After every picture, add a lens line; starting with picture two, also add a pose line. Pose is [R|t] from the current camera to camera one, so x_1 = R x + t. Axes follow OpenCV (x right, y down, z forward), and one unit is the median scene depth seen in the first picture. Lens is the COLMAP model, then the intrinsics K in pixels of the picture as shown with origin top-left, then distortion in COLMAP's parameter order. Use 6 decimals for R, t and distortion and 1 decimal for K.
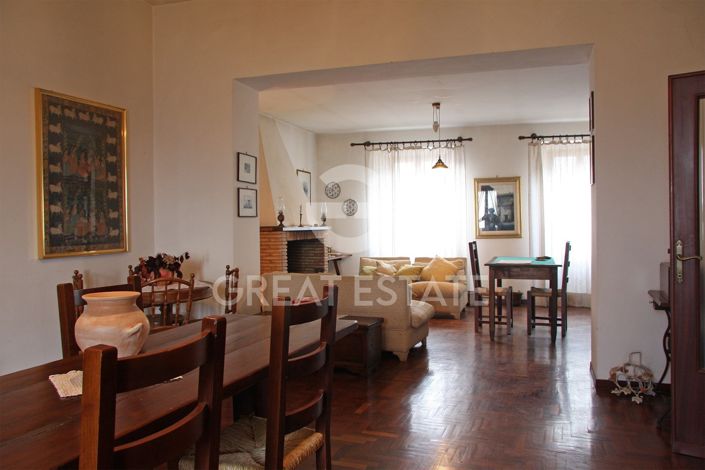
lens RADIAL K [[572.9, 0, 352.5], [0, 572.9, 235.0], [0, 0, 1]] dist [-0.004440, -0.001359]
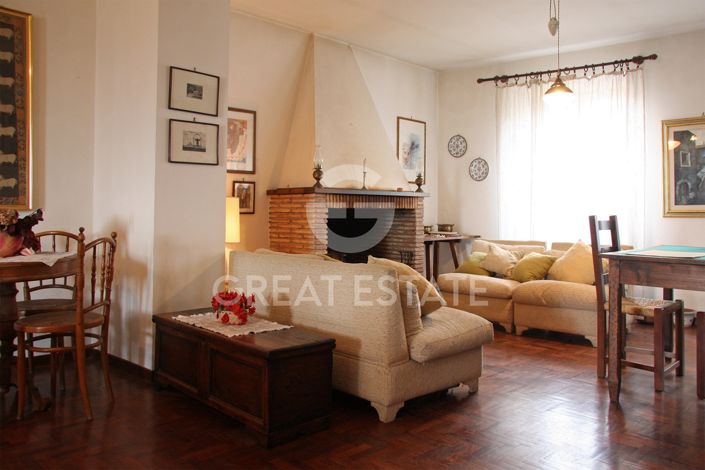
lens RADIAL K [[600.3, 0, 354.9], [0, 600.3, 205.4], [0, 0, 1]] dist [-0.078862, 0.156142]
pose [[0.912331, 0.022527, -0.408834, 0.184290], [-0.031277, 0.999402, -0.014728, 0.014402], [0.408258, 0.026224, 0.912490, 0.292924]]
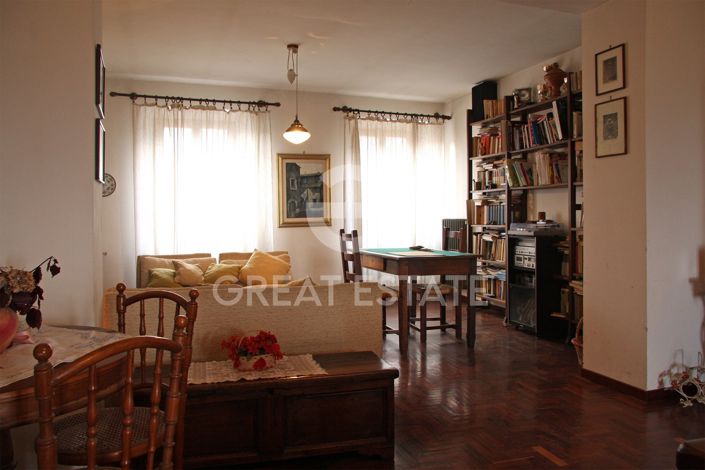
lens RADIAL K [[566.0, 0, 352.3], [0, 566.0, 215.3], [0, 0, 1]] dist [-0.055192, -0.000116]
pose [[0.792084, 0.002451, 0.610408, -0.204470], [0.010995, 0.999772, -0.018282, 0.005183], [-0.610314, 0.021193, 0.791876, 0.321006]]
